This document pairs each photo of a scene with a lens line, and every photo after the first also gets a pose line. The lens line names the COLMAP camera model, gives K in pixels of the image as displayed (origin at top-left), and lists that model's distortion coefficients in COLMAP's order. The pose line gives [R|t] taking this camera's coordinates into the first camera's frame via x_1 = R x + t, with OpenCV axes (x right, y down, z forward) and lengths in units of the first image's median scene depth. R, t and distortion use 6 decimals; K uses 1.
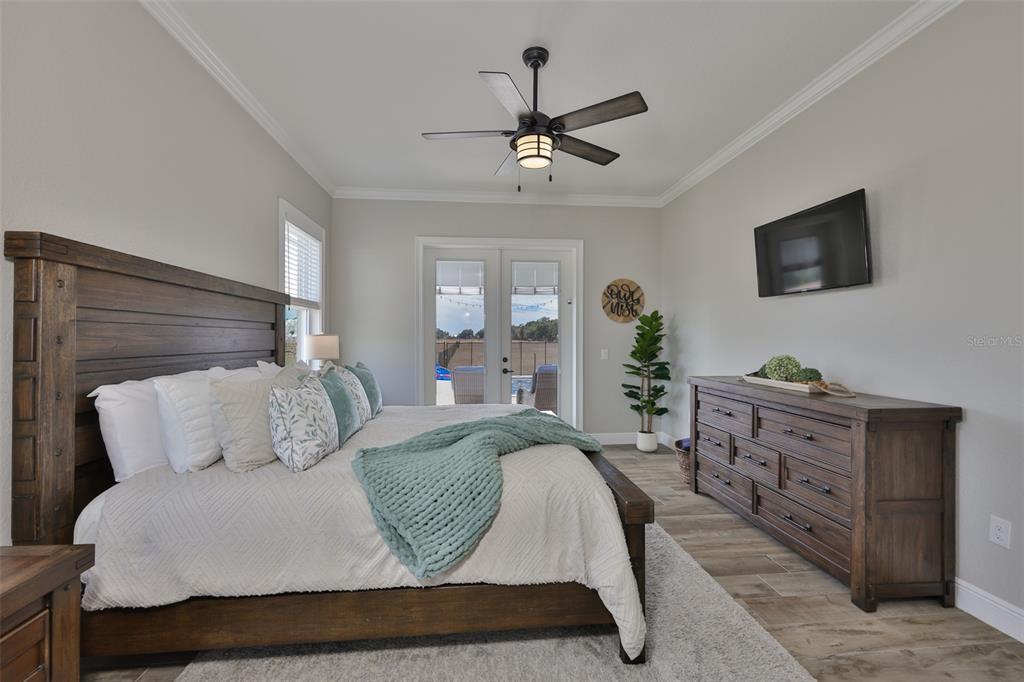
lens RADIAL K [[442.8, 0, 512.2], [0, 442.8, 336.5], [0, 0, 1]] dist [-0.001793, -0.000312]
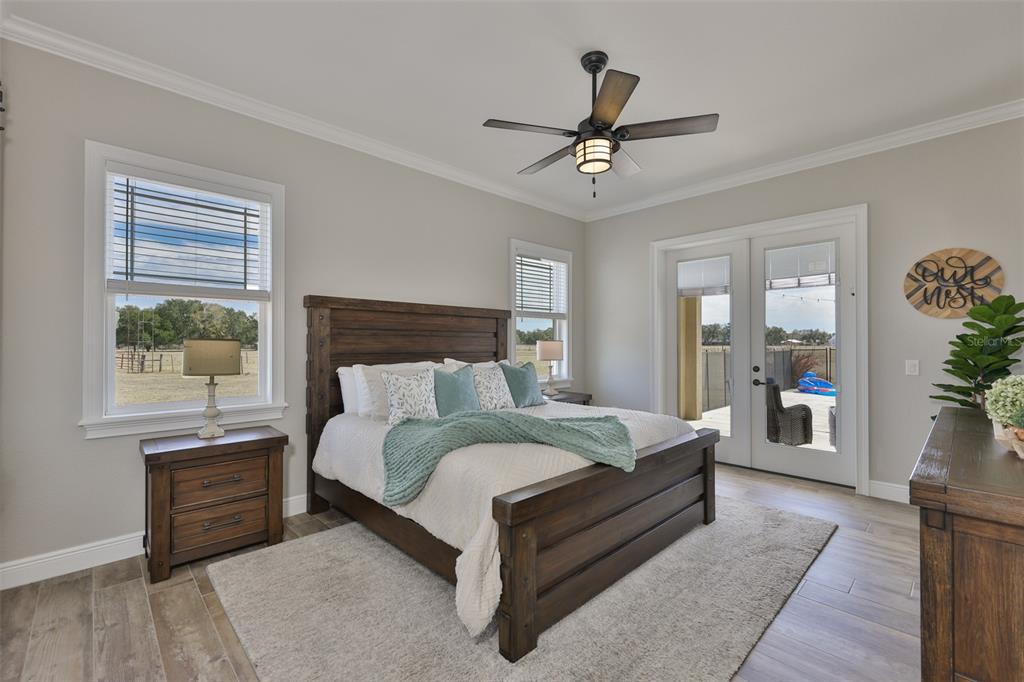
lens RADIAL K [[442.8, 0, 512.2], [0, 442.8, 336.5], [0, 0, 1]] dist [-0.001793, -0.000312]
pose [[0.616779, -0.013151, -0.787026, 0.375999], [0.003696, 0.999898, -0.013811, 0.001267], [0.787128, 0.005609, 0.616765, 0.126632]]
